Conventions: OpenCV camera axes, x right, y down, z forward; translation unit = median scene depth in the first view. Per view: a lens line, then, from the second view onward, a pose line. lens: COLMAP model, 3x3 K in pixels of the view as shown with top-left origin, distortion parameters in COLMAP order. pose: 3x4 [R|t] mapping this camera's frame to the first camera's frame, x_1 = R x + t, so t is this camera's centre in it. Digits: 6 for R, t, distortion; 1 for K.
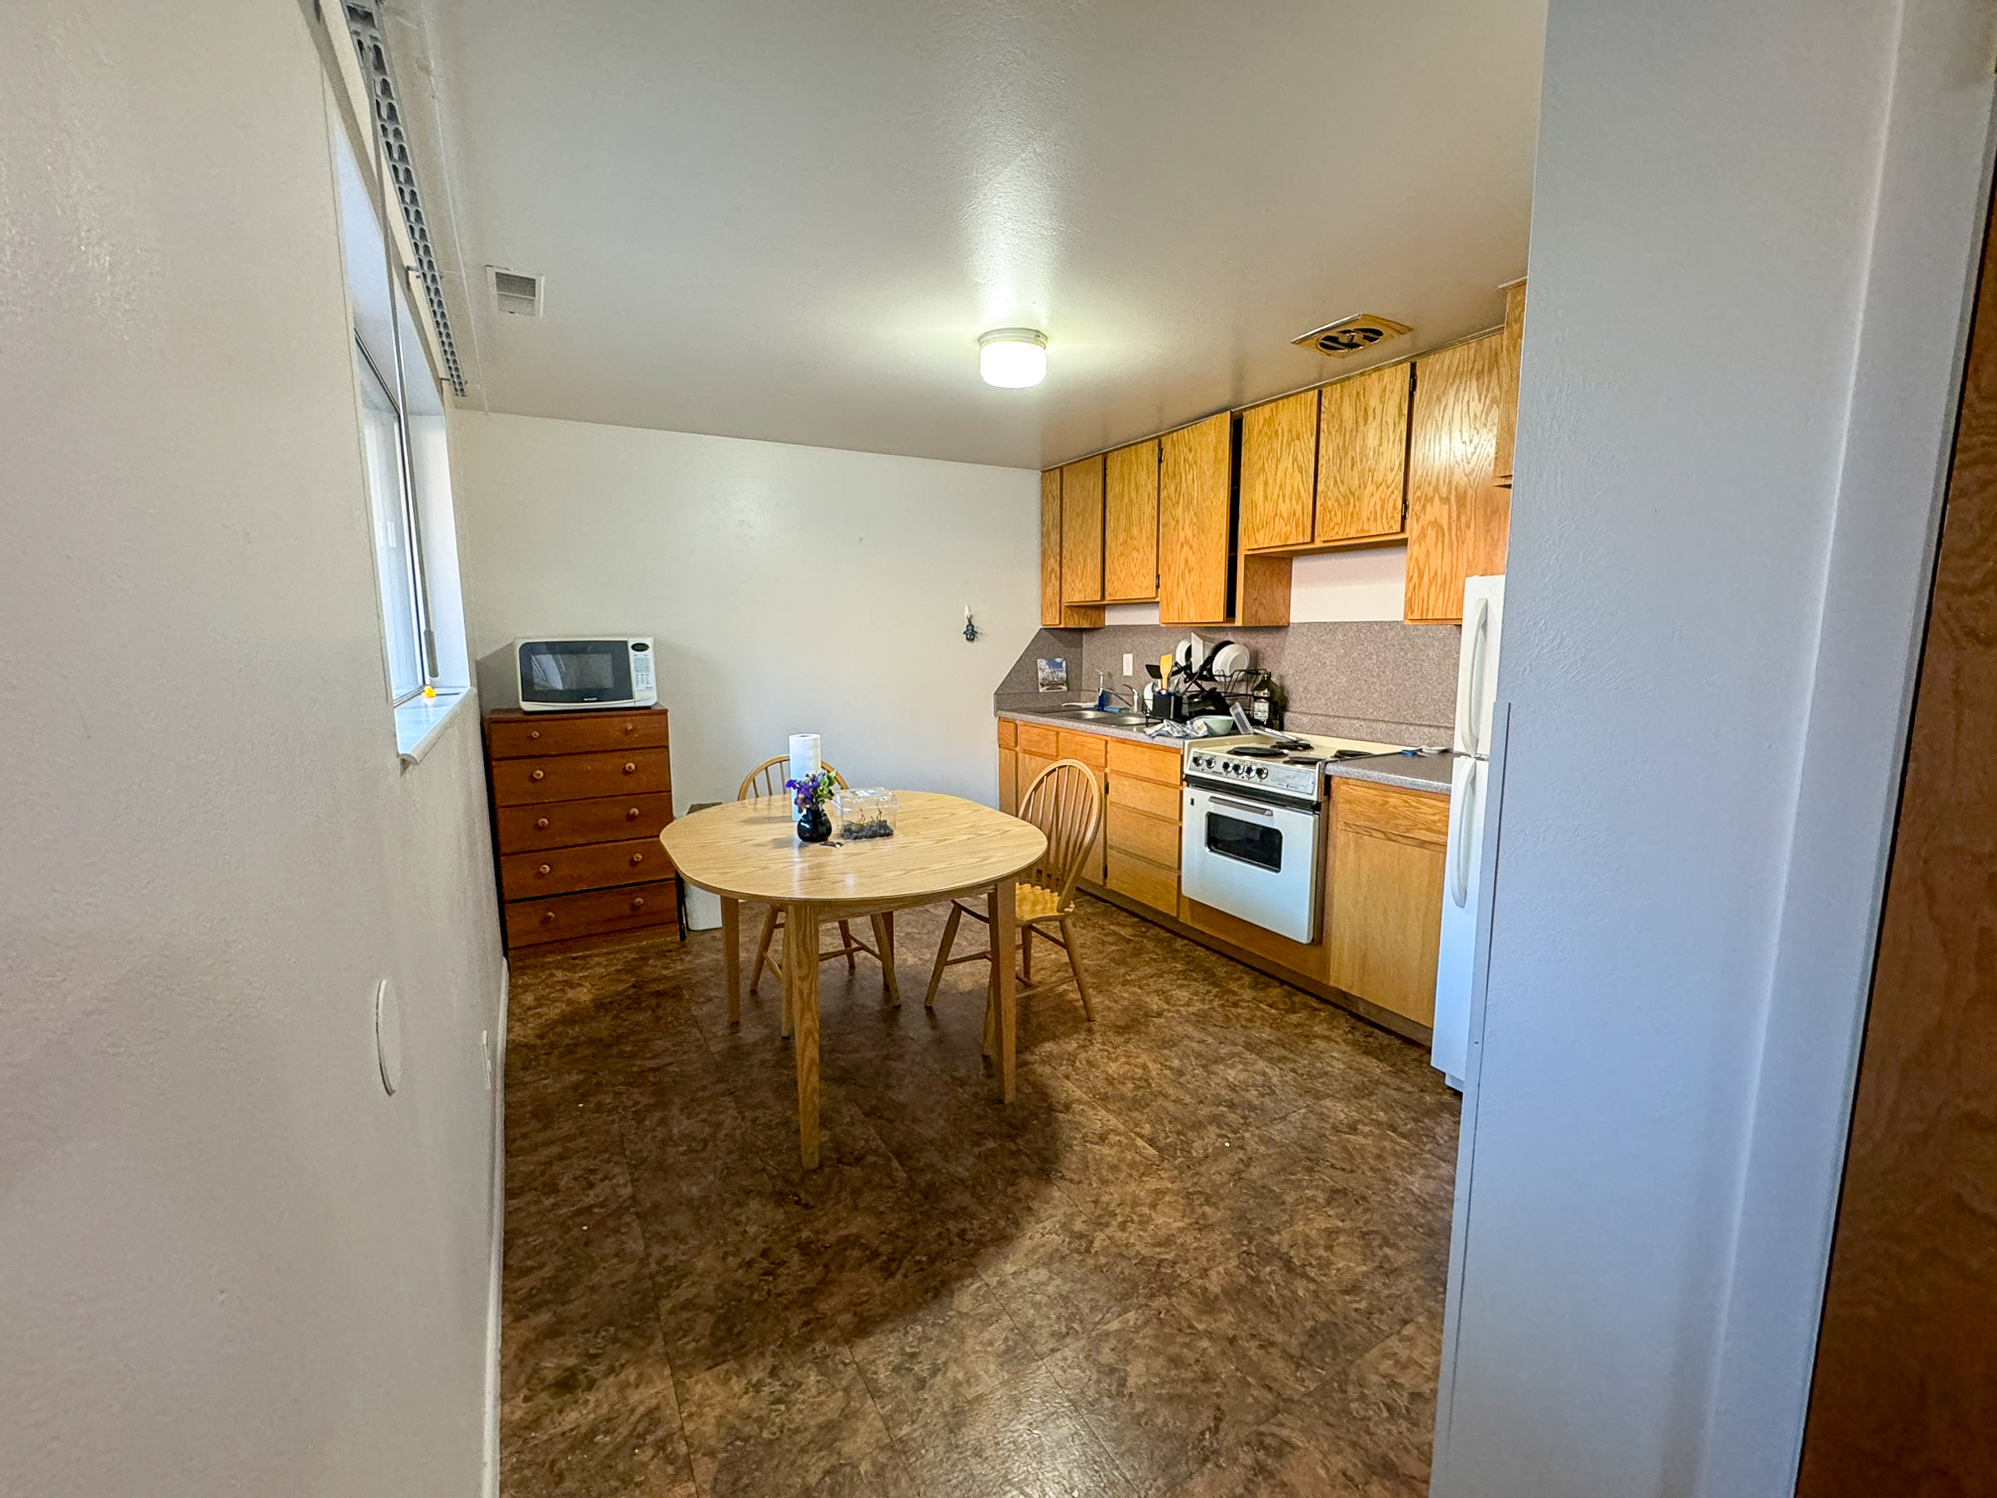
lens RADIAL K [[810.8, 0, 1002.3], [0, 810.8, 747.1], [0, 0, 1]] dist [0.000628, 0.000057]
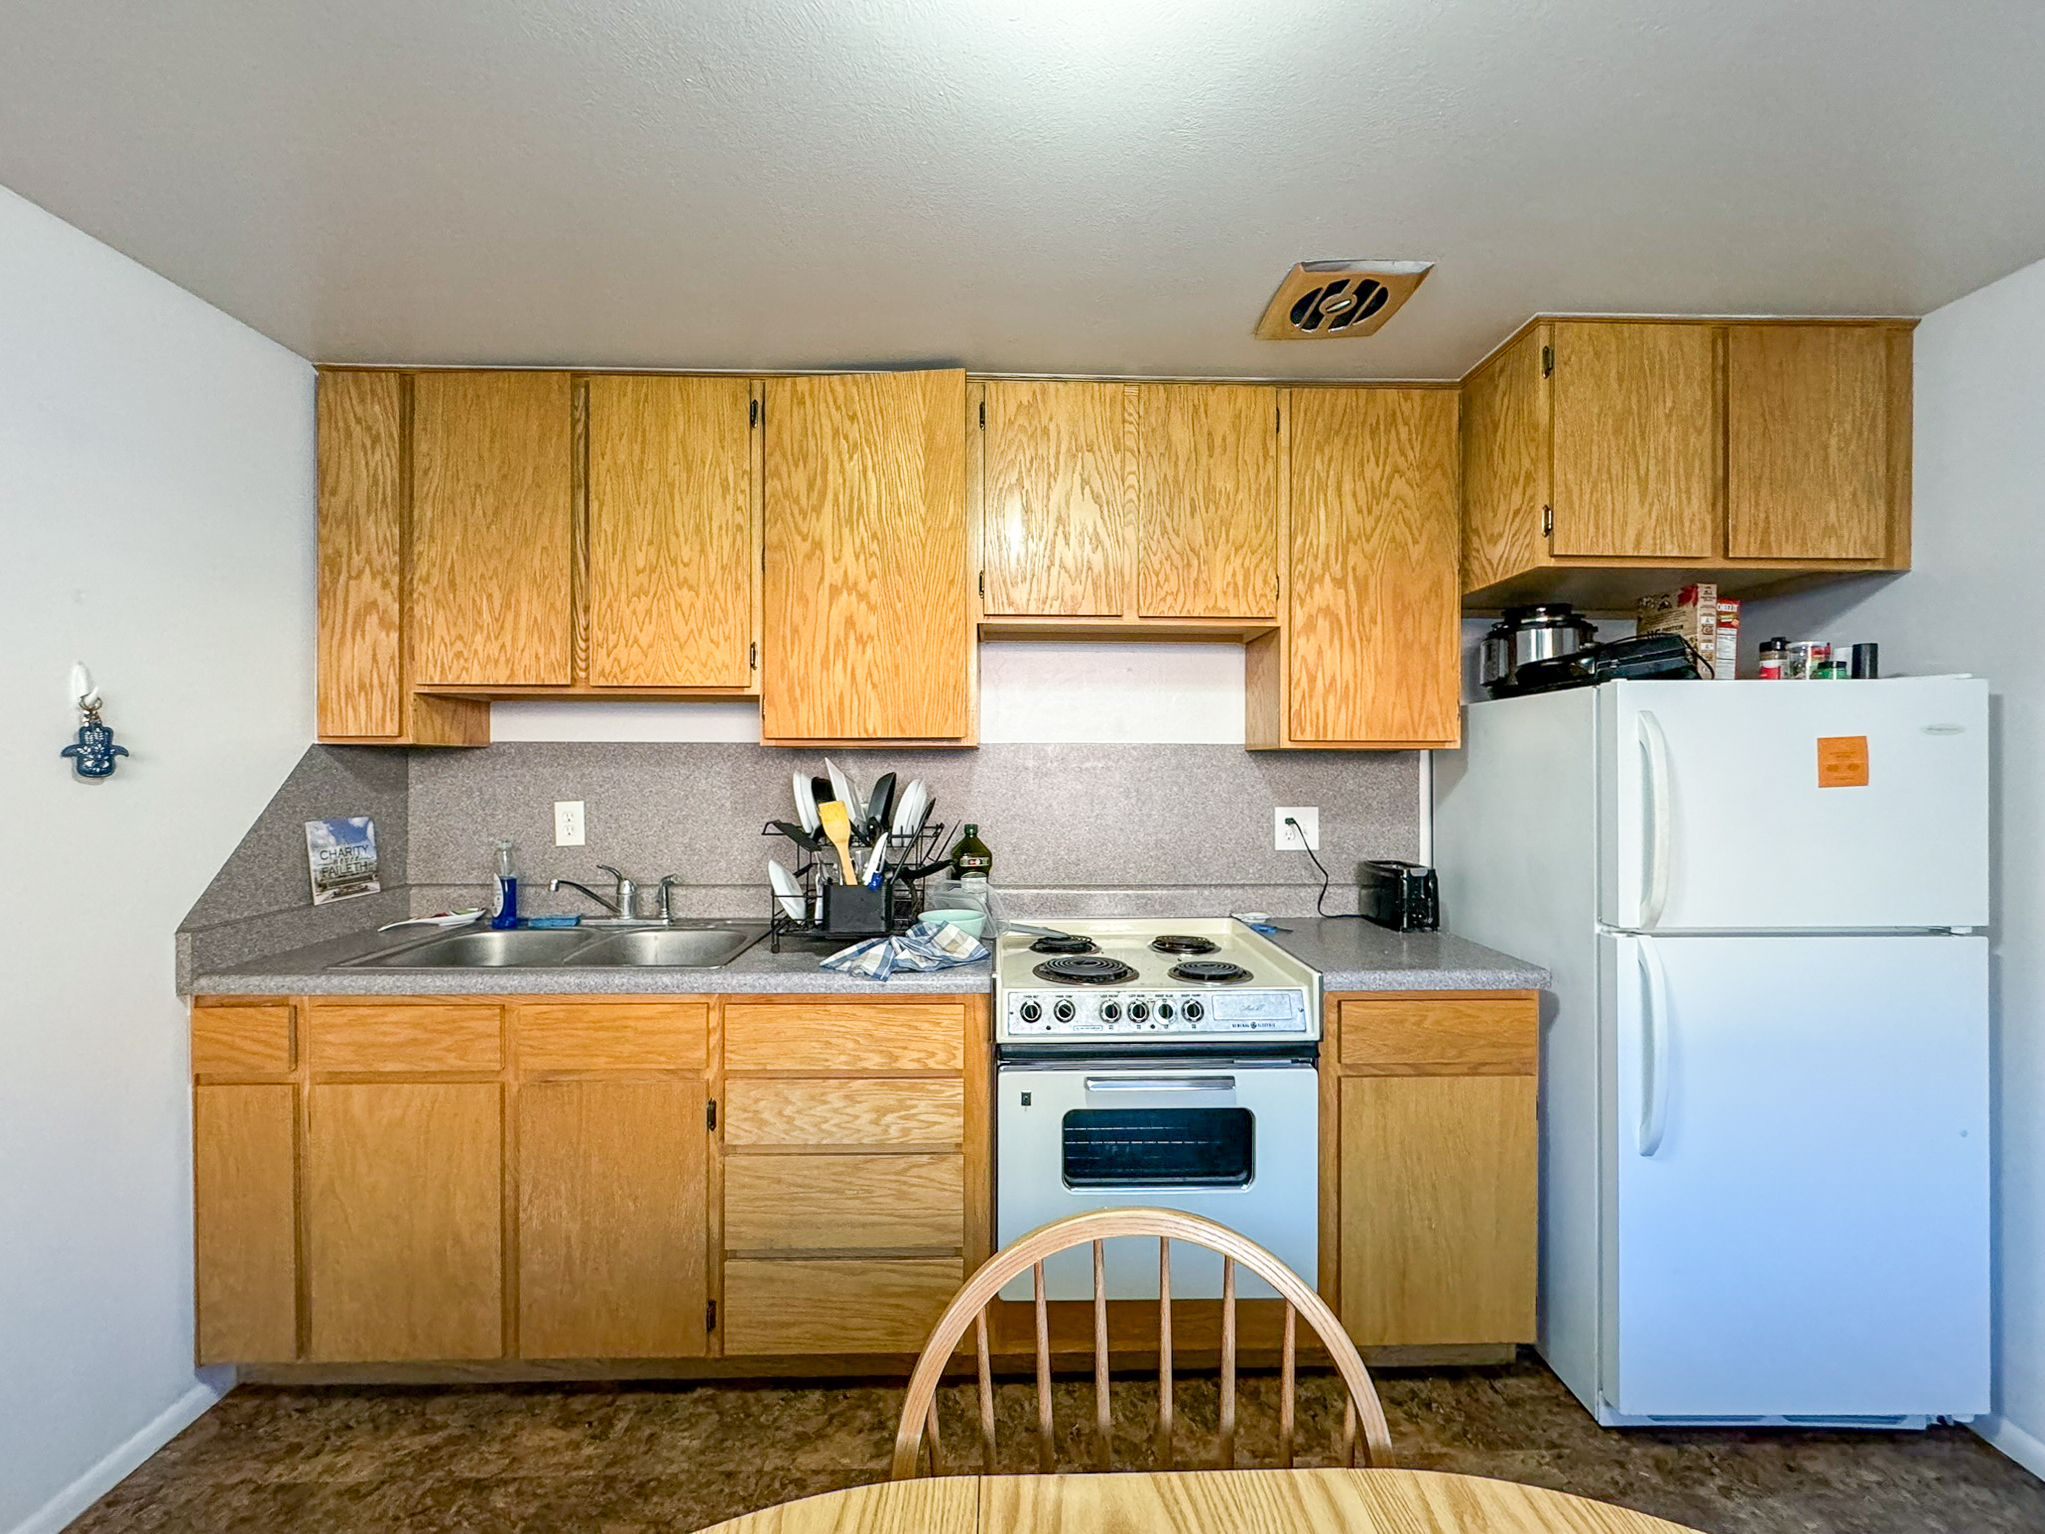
lens RADIAL K [[819.0, 0, 1020.4], [0, 819.0, 766.2], [0, 0, 1]] dist [-0.002544, 0.000211]
pose [[0.482297, 0.004068, 0.875998, -0.201885], [0.119066, 0.990405, -0.070153, -0.097604], [-0.867879, 0.138136, 0.477185, 0.744919]]
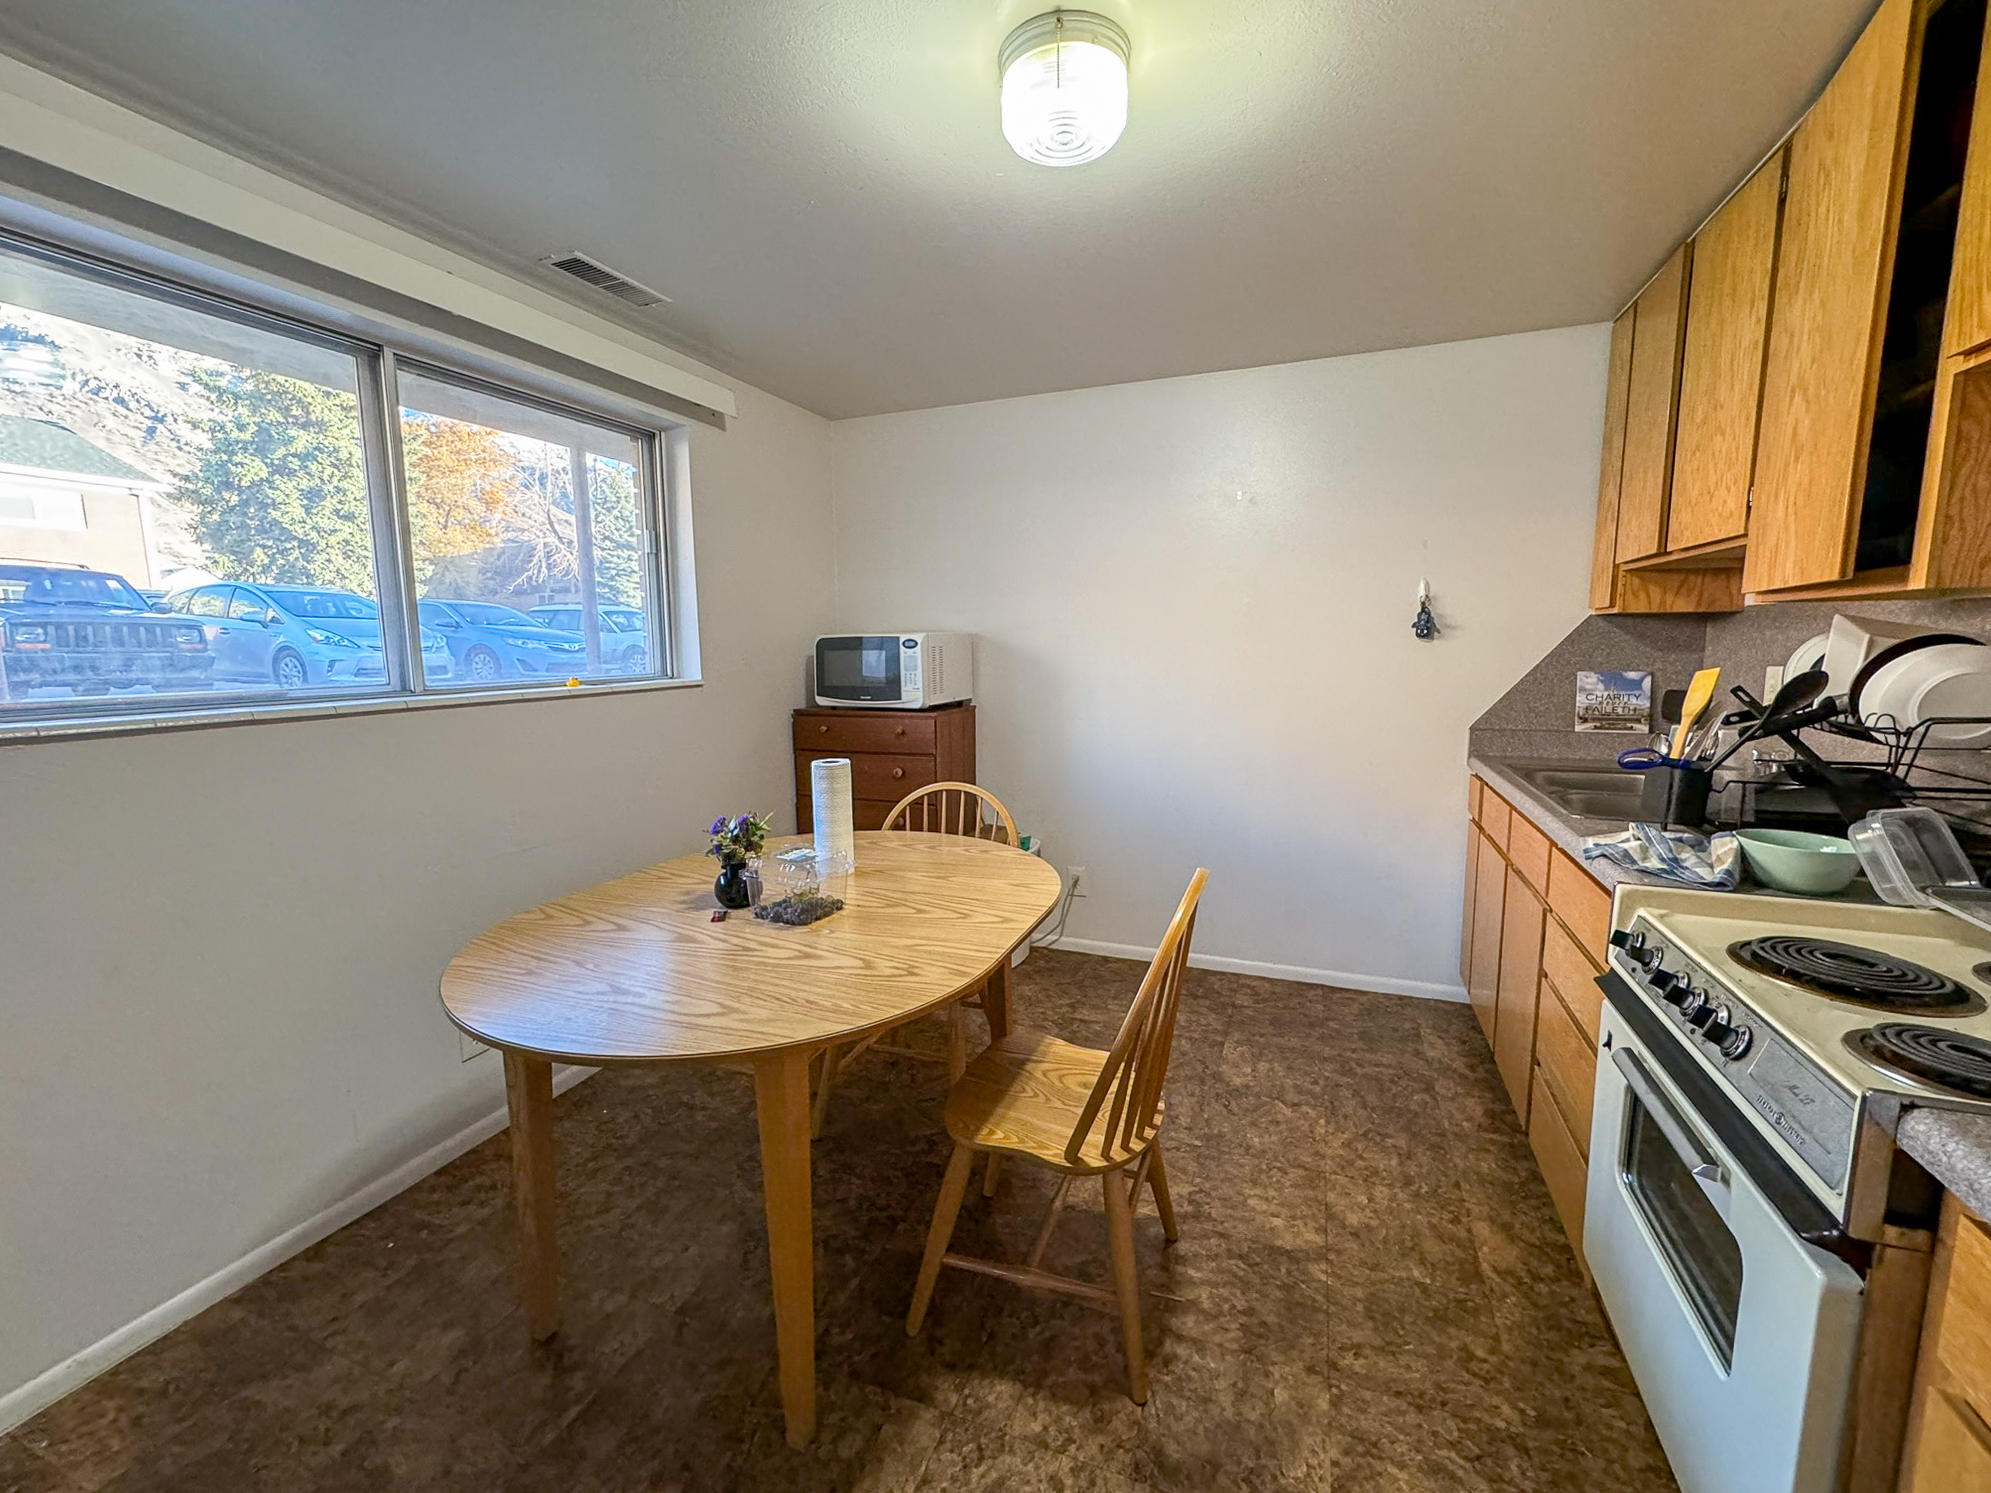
lens RADIAL K [[818.9, 0, 996.9], [0, 818.9, 745.5], [0, 0, 1]] dist [-0.002476, 0.000140]
pose [[0.621400, 0.101088, -0.776945, 0.345789], [-0.105262, 0.993423, 0.045065, -0.062302], [0.776391, 0.053779, 0.627953, 0.513482]]
